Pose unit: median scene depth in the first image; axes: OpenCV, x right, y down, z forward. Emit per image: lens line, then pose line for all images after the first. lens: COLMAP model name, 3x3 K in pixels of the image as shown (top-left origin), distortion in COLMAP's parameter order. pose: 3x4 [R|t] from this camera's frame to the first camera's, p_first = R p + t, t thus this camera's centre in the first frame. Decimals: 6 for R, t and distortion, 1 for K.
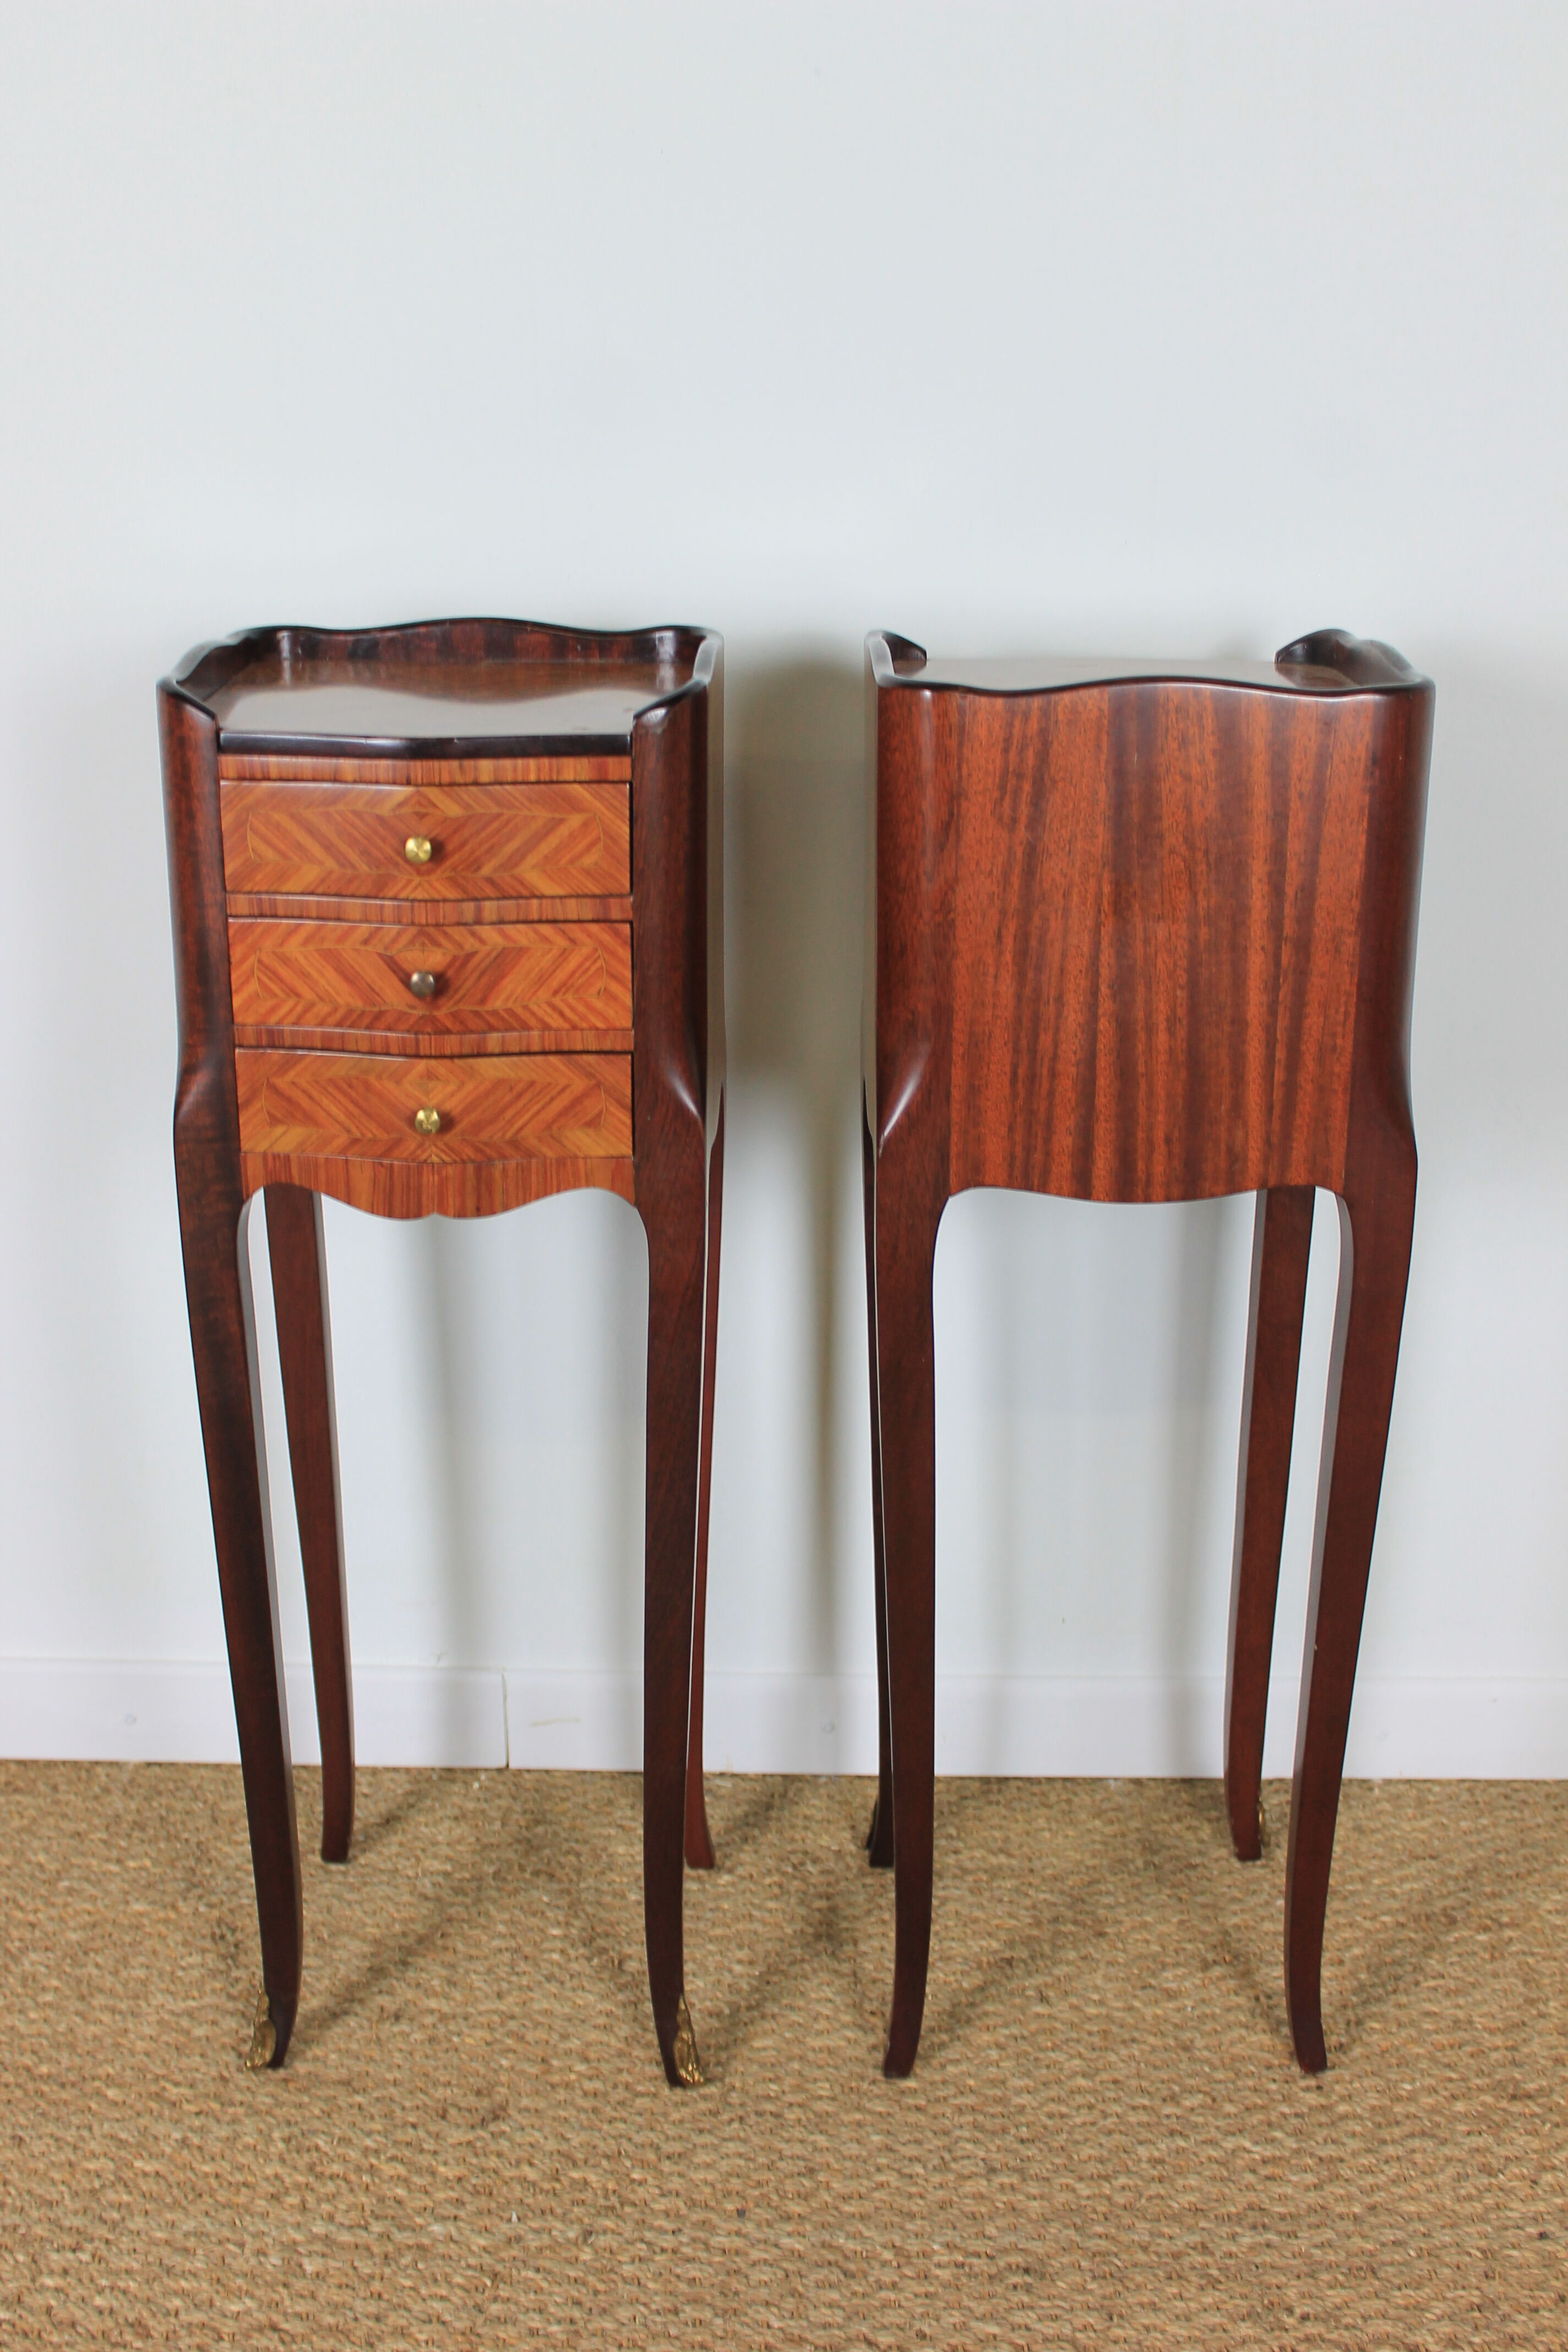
lens RADIAL K [[1678.7, 0, 784.0], [0, 1678.7, 1176.0], [0, 0, 1]] dist [-0.005400, -0.005315]
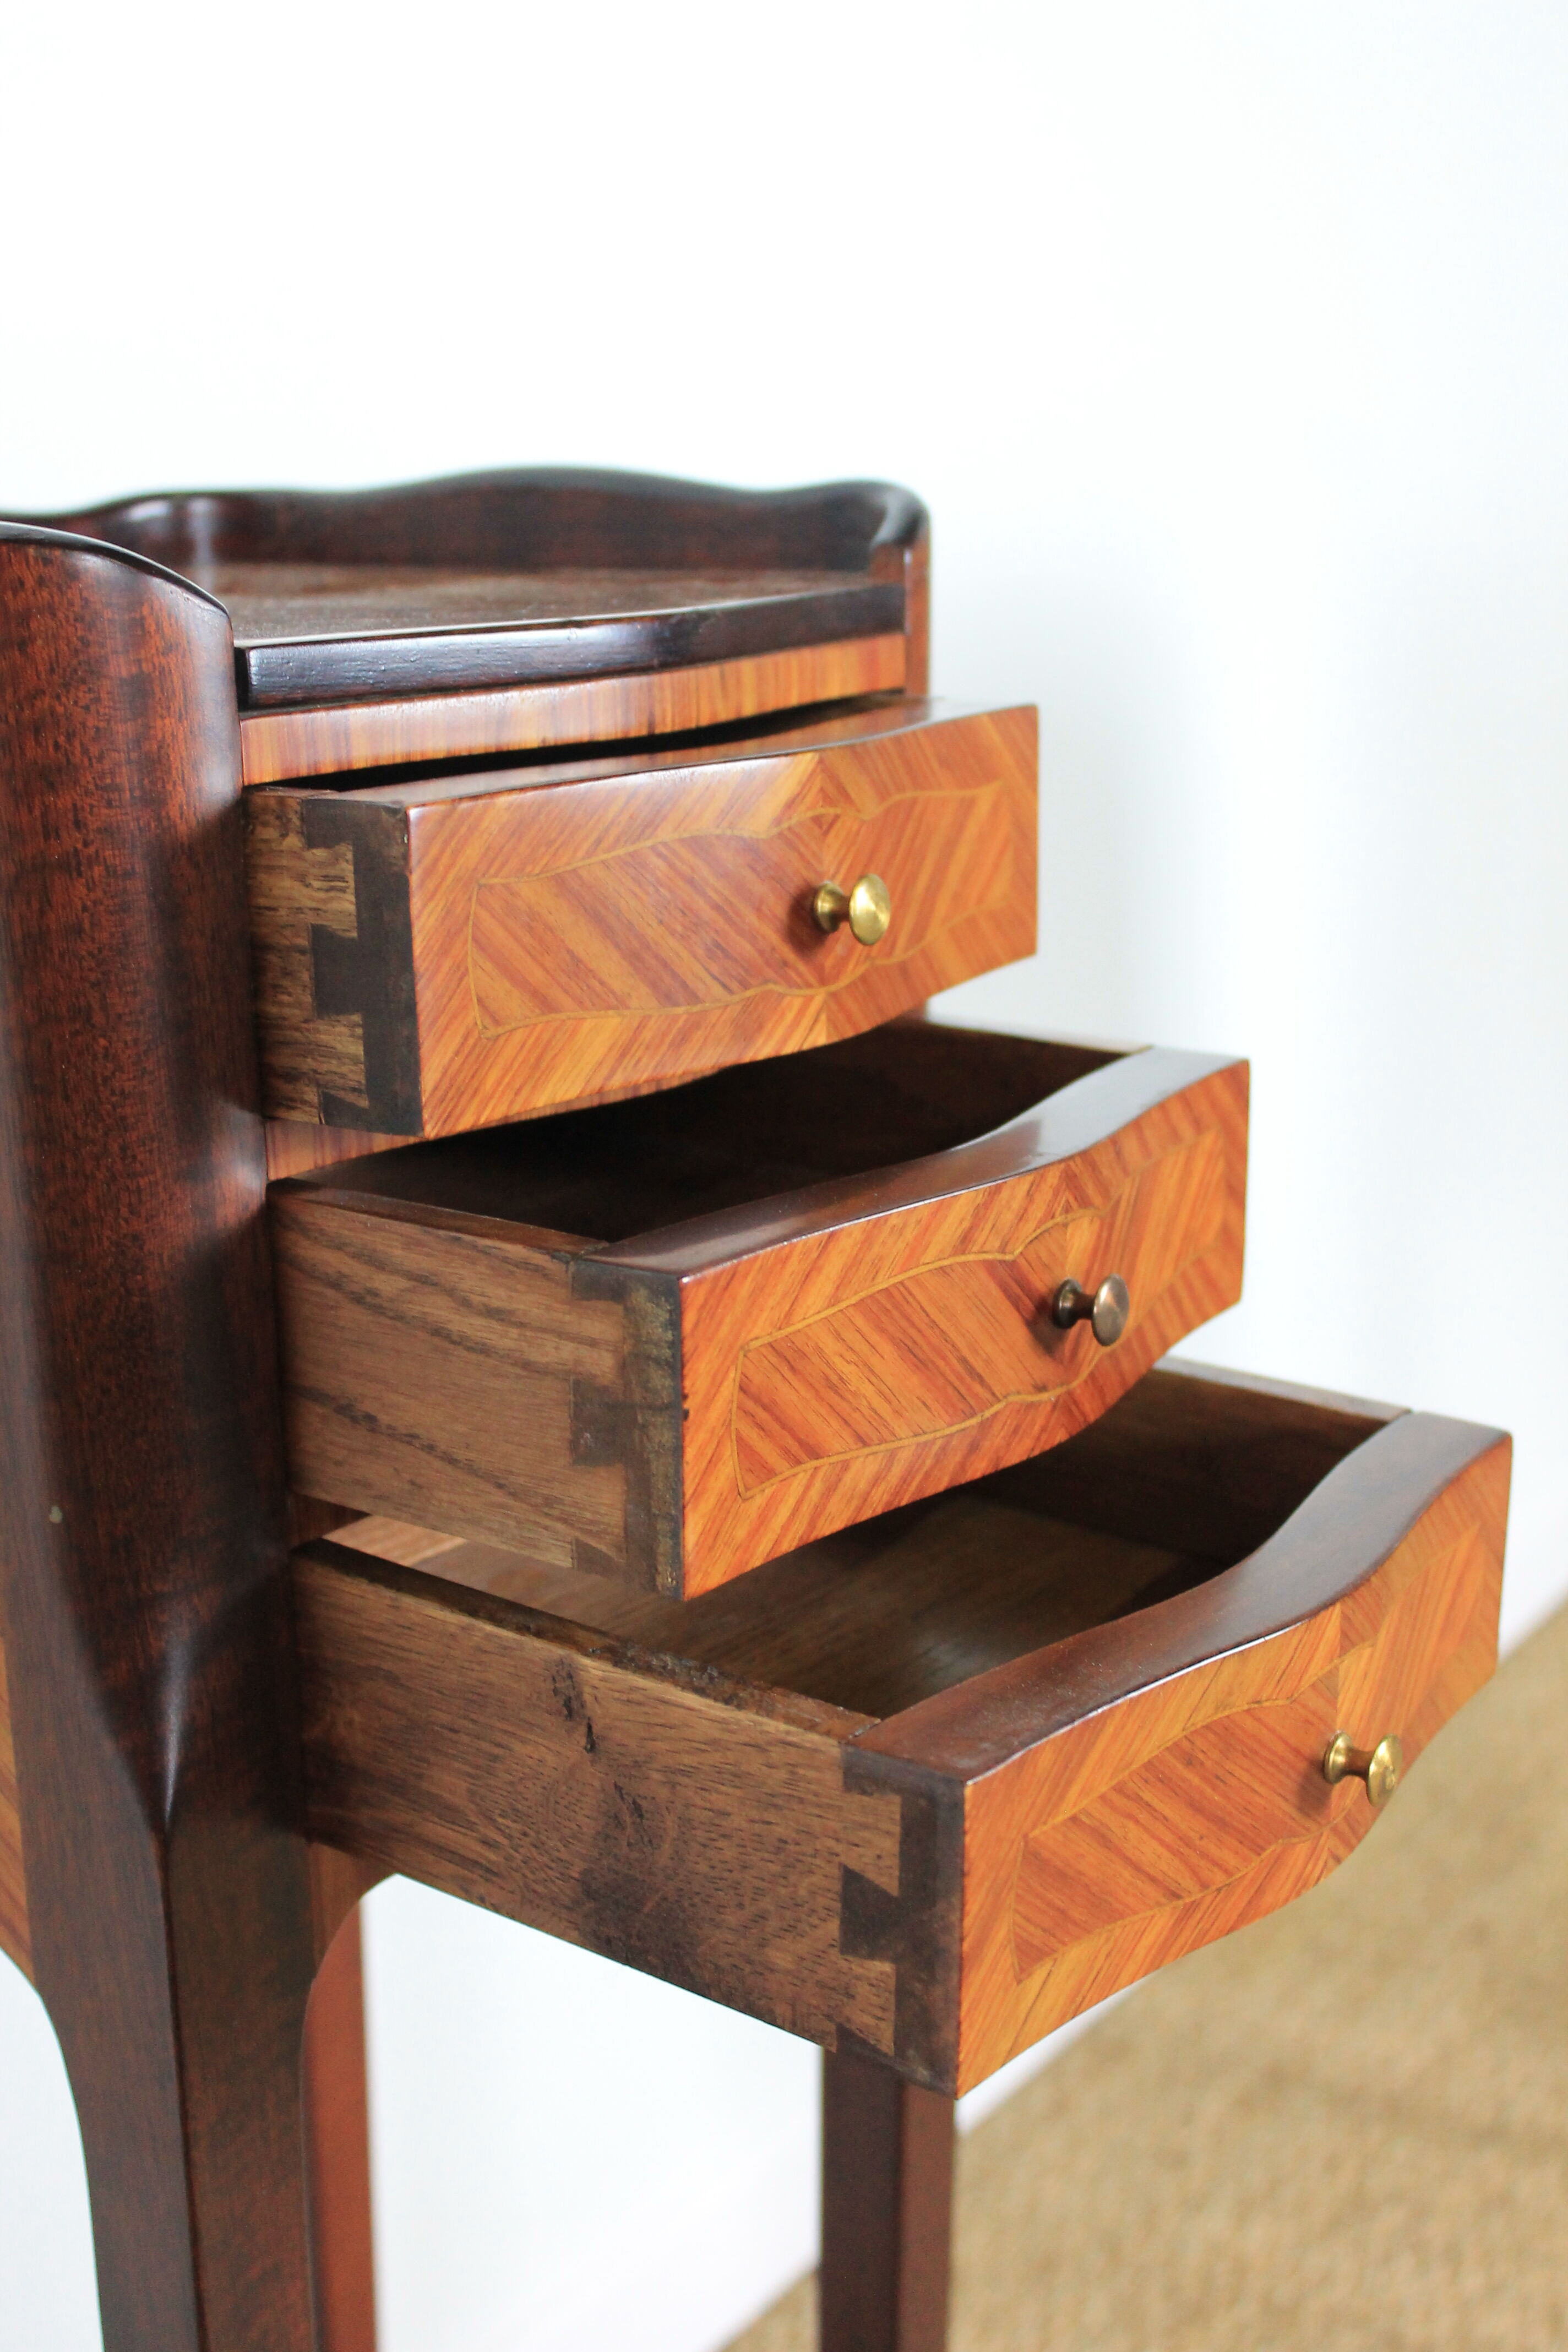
lens RADIAL K [[2197.3, 0, 784.0], [0, 2197.3, 1176.0], [0, 0, 1]] dist [0.080653, 0.000582]
pose [[0.953058, -0.170084, 0.250505, -0.377486], [0.165677, 0.985419, 0.038740, -0.170269], [-0.253441, 0.004581, 0.967340, 0.579937]]
